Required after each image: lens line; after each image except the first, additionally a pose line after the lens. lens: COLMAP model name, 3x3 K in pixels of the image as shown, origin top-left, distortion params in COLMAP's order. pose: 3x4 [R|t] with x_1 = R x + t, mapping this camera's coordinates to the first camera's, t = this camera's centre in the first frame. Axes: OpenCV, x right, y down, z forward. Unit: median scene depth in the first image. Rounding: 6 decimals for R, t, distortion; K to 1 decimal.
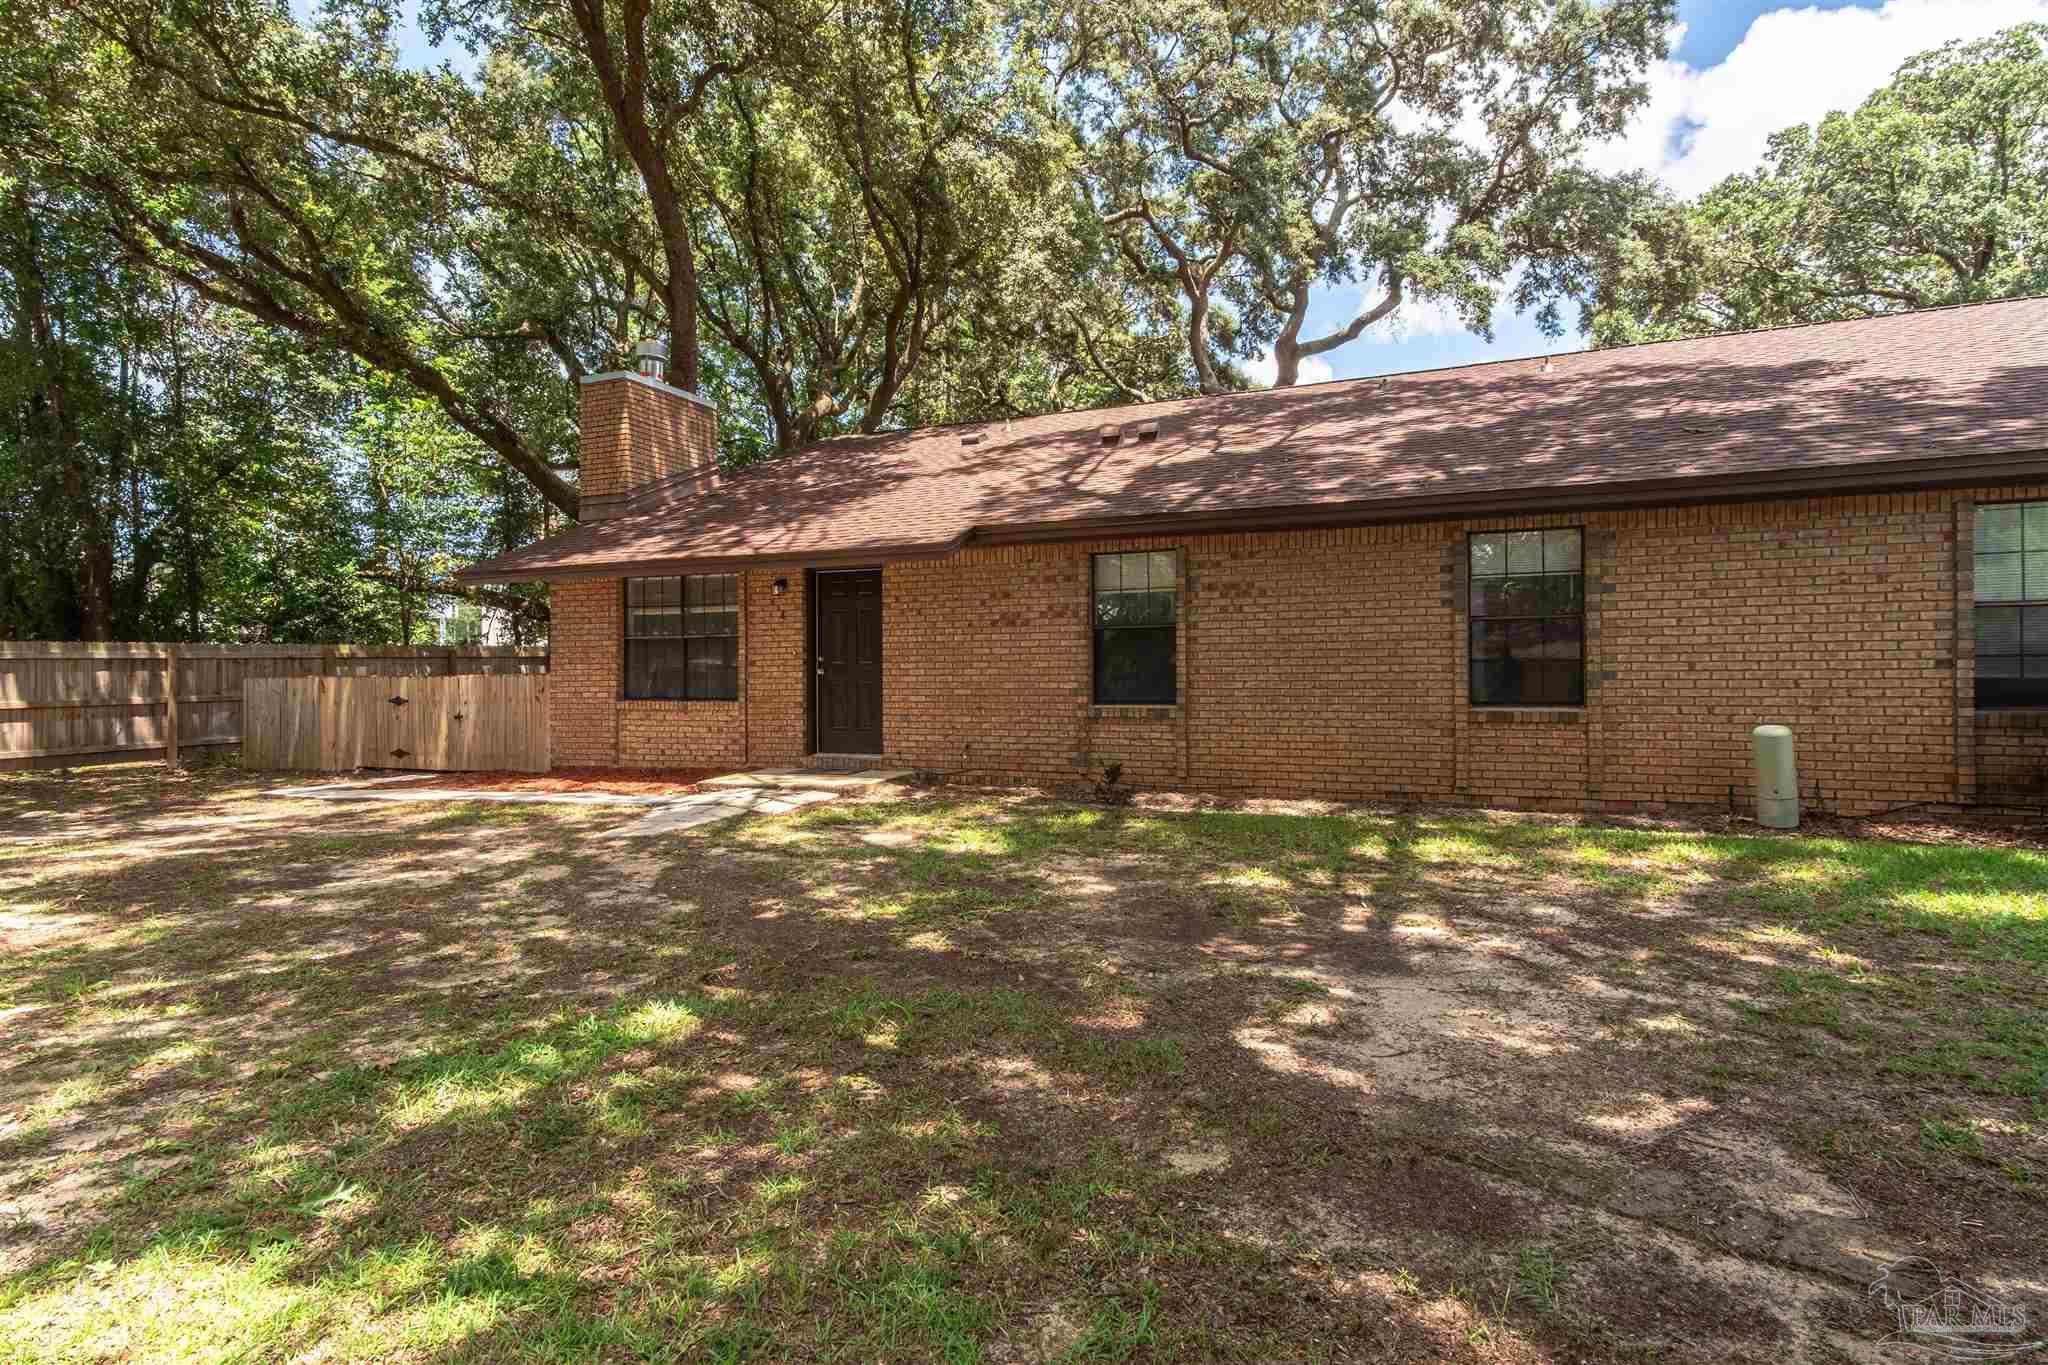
lens RADIAL K [[1063.0, 0, 1035.4], [0, 1063.0, 682.8], [0, 0, 1]] dist [0.044010, -0.010948]
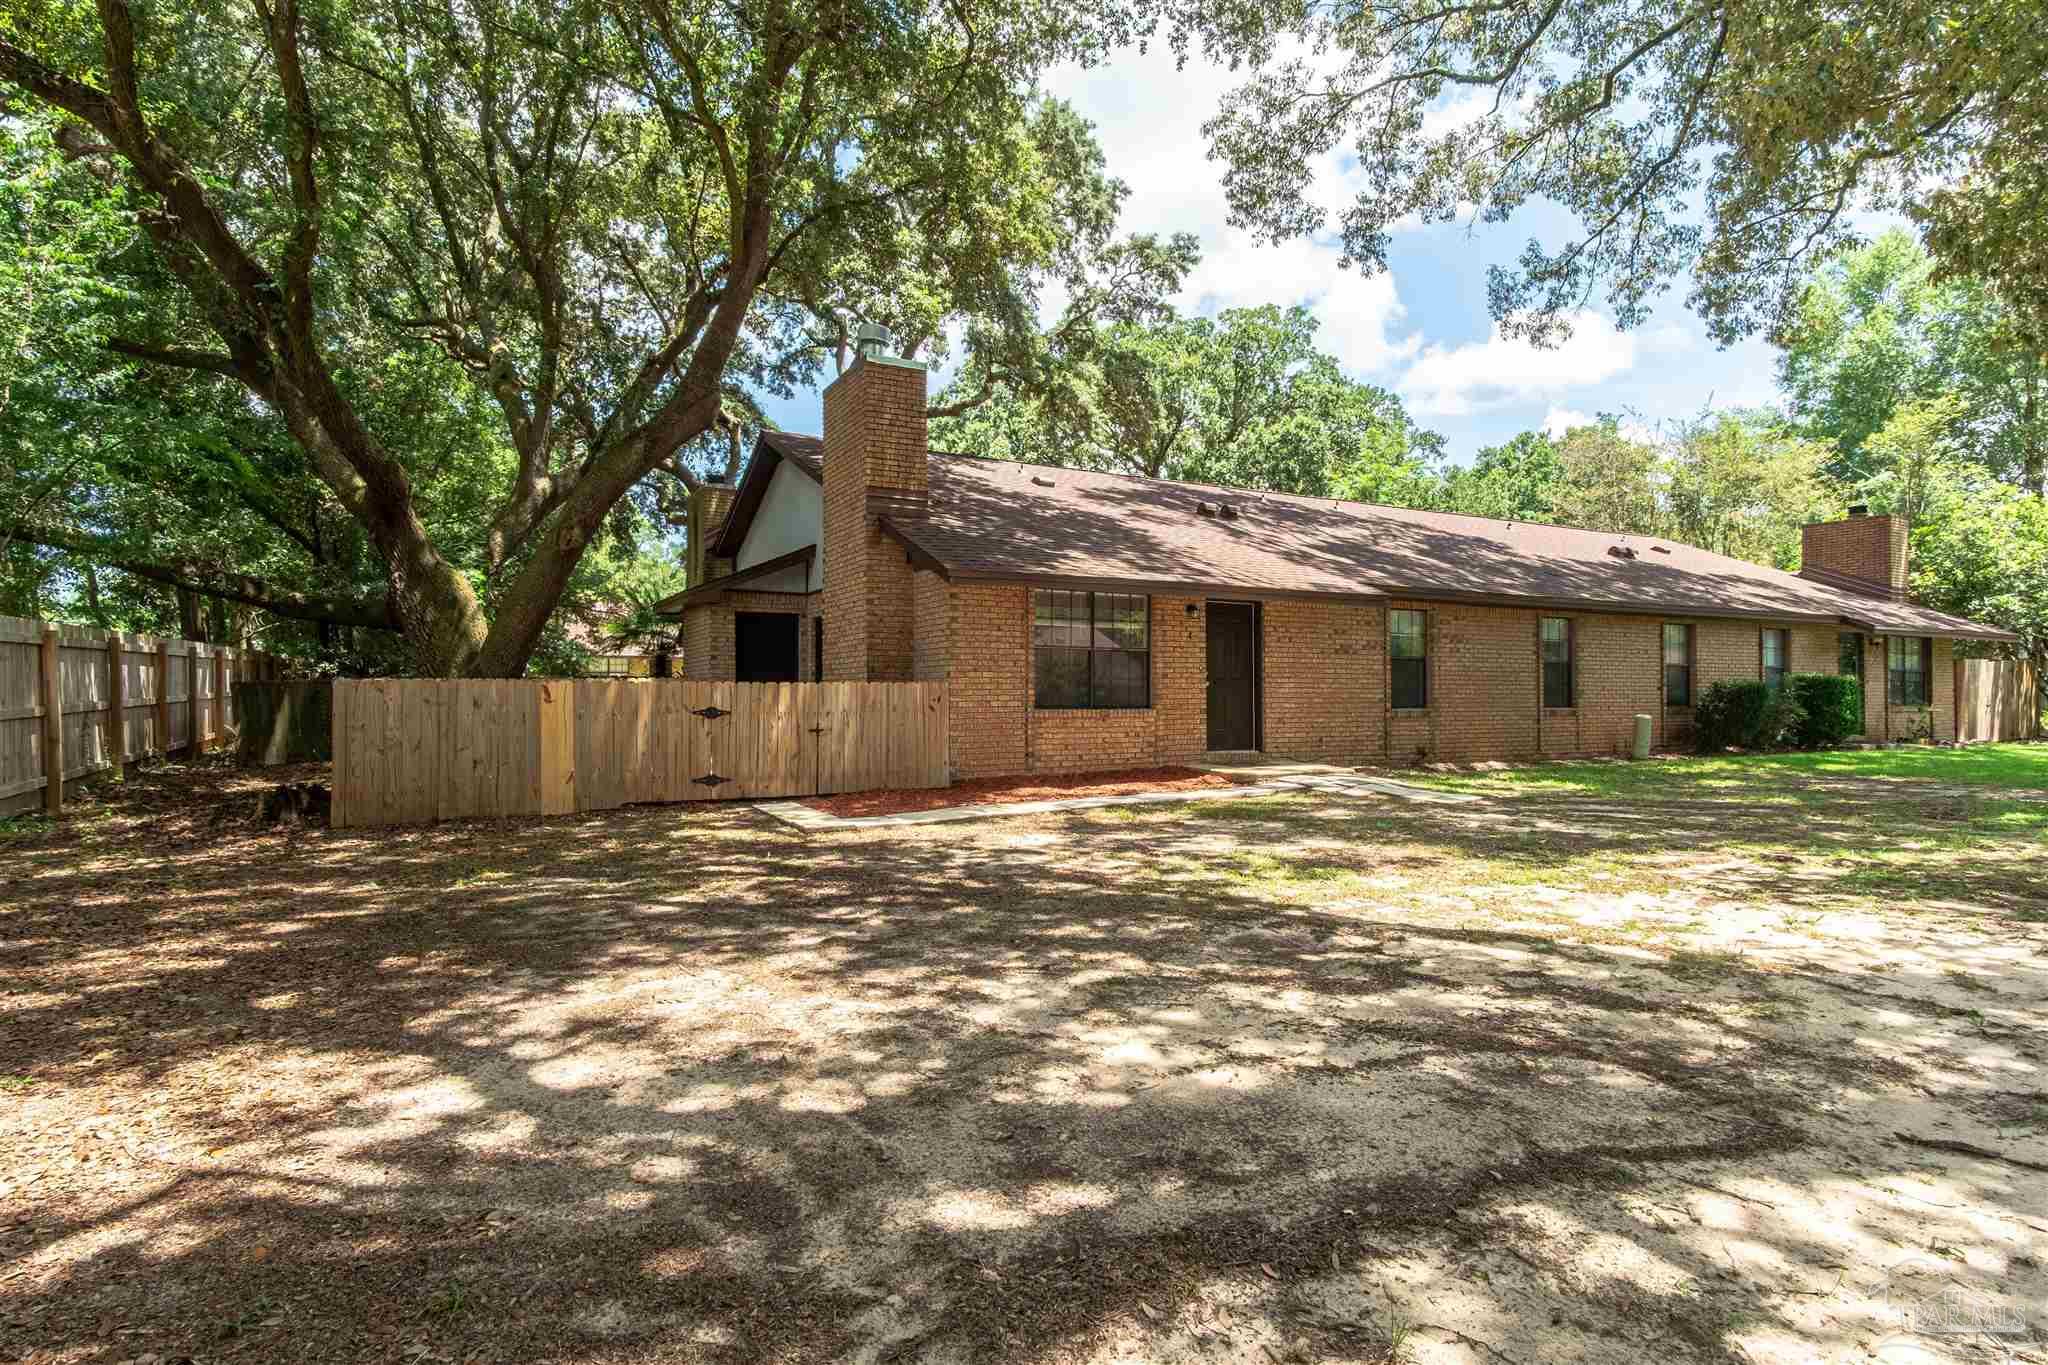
lens RADIAL K [[1063.0, 0, 1035.4], [0, 1063.0, 682.8], [0, 0, 1]] dist [0.044010, -0.010948]
pose [[0.613115, 0.017102, 0.789808, -1.305211], [-0.000009, 0.999766, -0.021642, 0.014977], [-0.789994, 0.013262, 0.612972, 0.423537]]
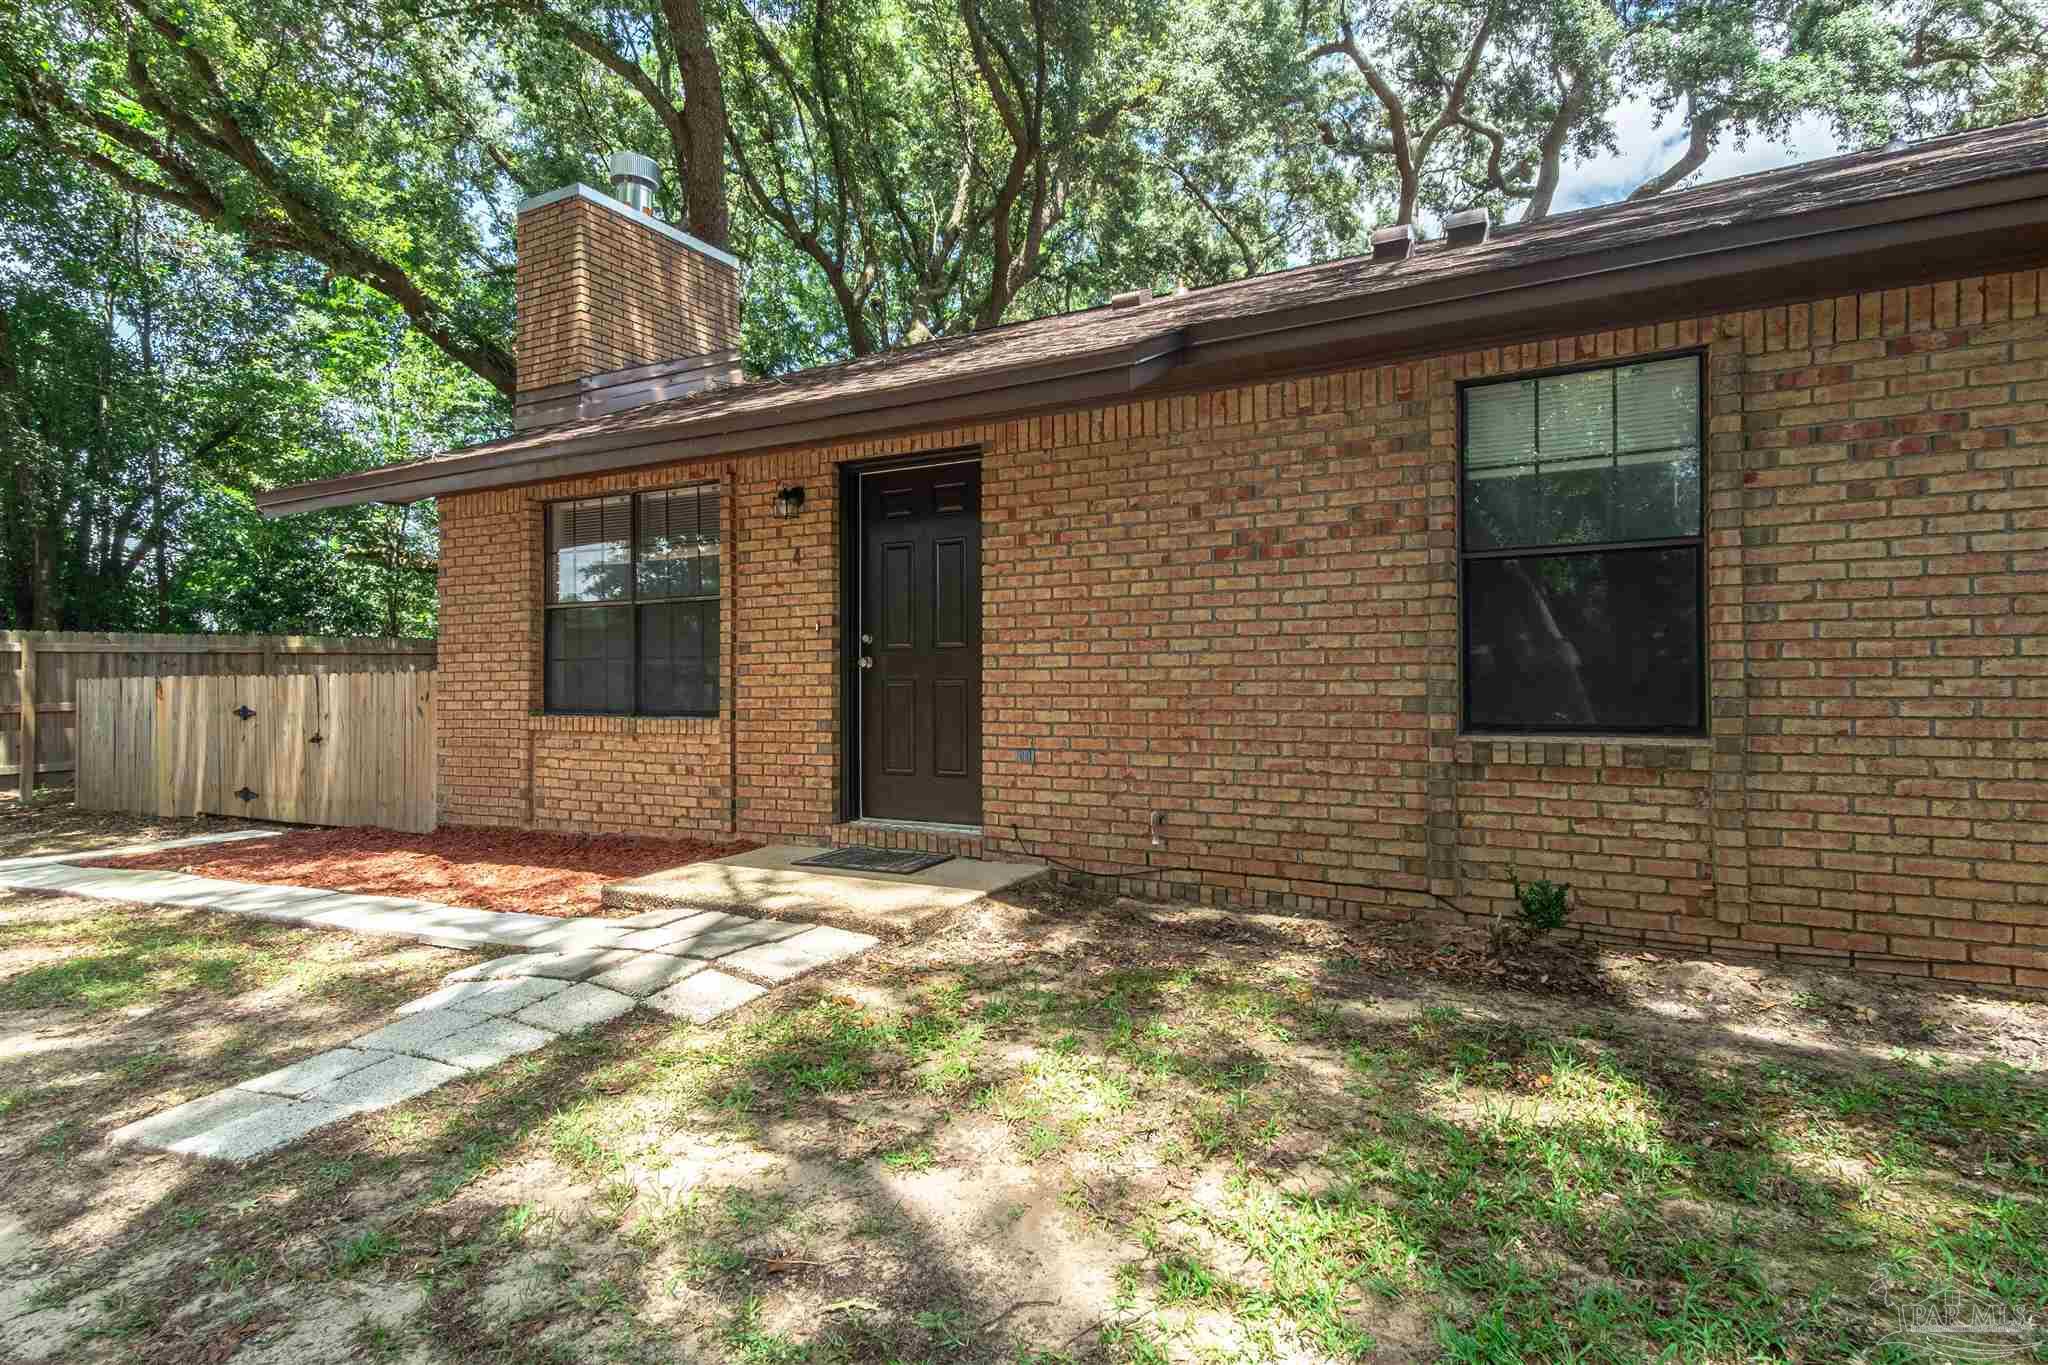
lens RADIAL K [[1063.0, 0, 1035.4], [0, 1063.0, 682.8], [0, 0, 1]] dist [0.044010, -0.010948]
pose [[0.994689, 0.001333, -0.102917, -0.066442], [-0.002014, 0.999977, -0.006518, 0.002760], [0.102906, 0.006691, 0.994669, 0.498804]]
